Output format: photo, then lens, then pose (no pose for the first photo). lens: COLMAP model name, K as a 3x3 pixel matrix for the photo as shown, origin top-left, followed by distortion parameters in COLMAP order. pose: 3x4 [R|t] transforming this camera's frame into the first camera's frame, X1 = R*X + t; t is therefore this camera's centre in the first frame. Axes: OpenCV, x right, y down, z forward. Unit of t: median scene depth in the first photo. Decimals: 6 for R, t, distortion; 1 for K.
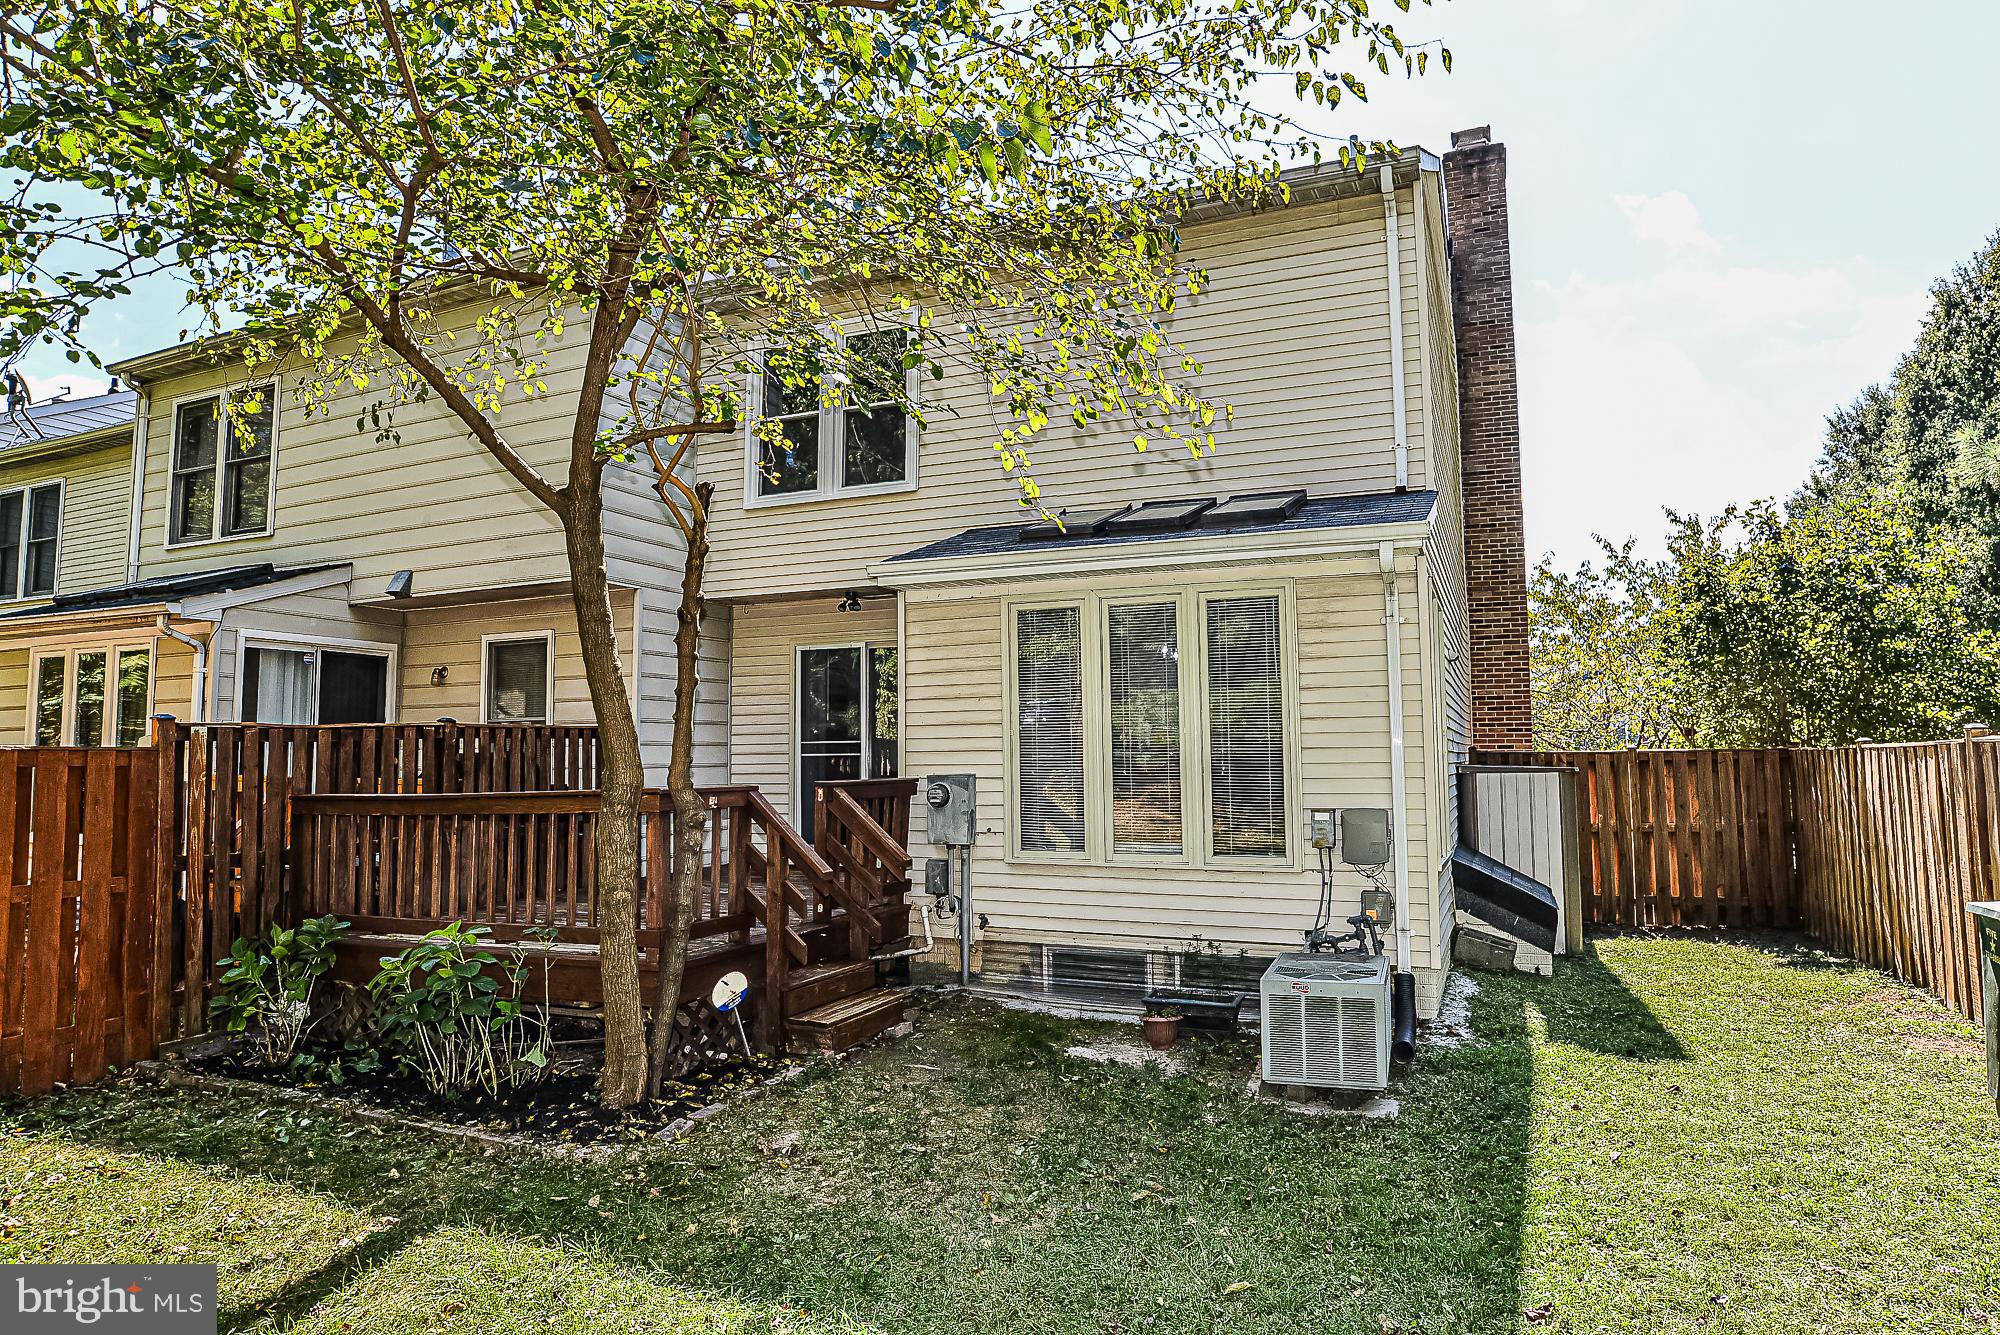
lens RADIAL K [[1139.8, 0, 1036.7], [0, 1139.8, 662.6], [0, 0, 1]] dist [-0.064831, 0.024177]
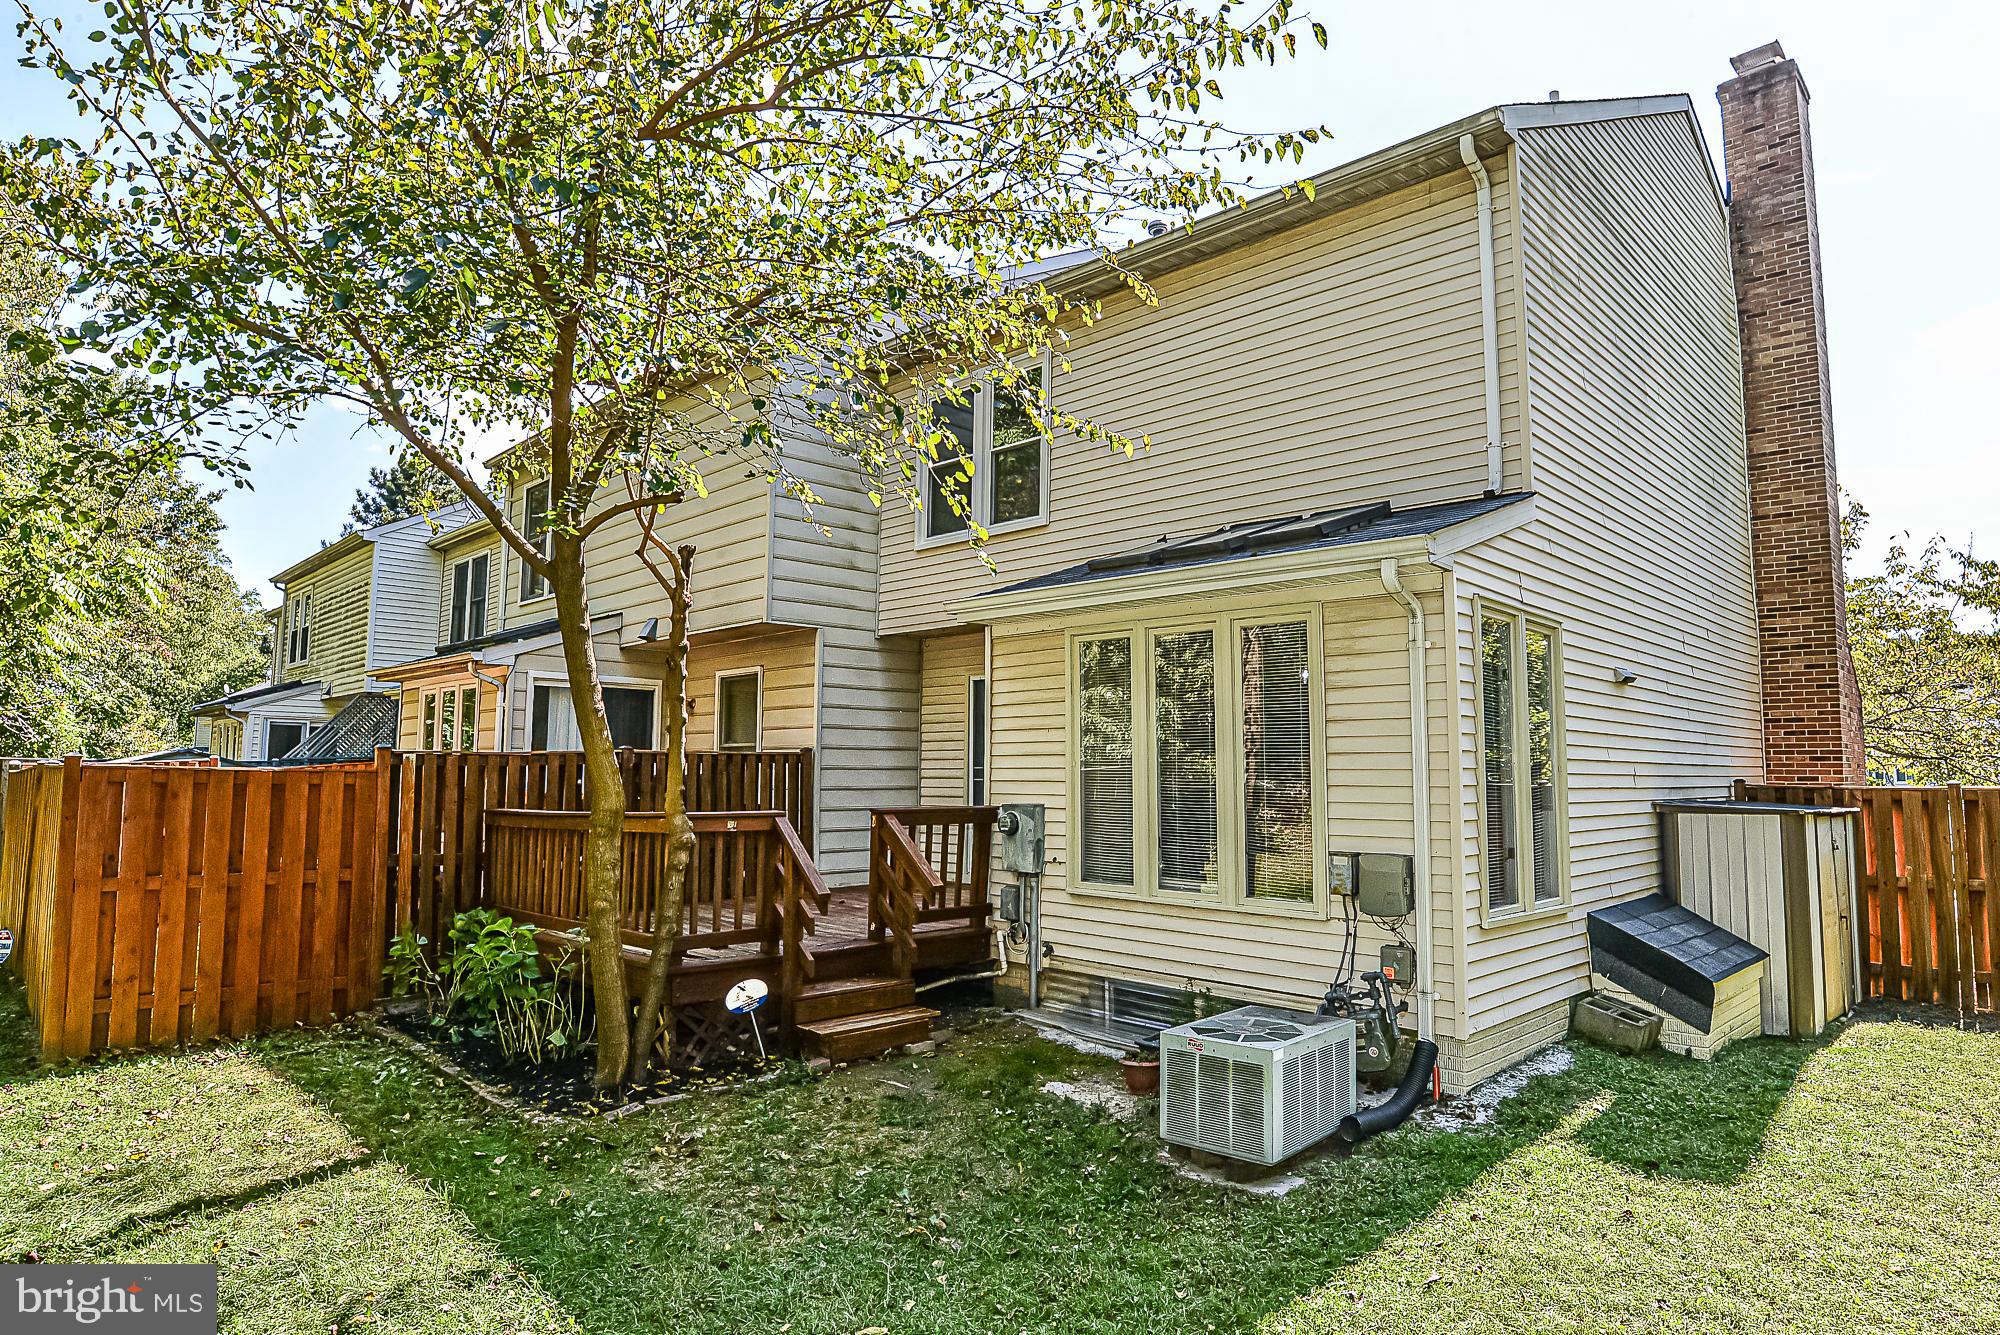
lens RADIAL K [[1139.8, 0, 1036.7], [0, 1139.8, 662.6], [0, 0, 1]] dist [-0.064831, 0.024177]
pose [[0.931582, -0.020619, -0.362947, 0.315890], [0.015650, 0.999739, -0.016628, -0.011888], [0.363195, 0.009810, 0.931661, 0.048448]]
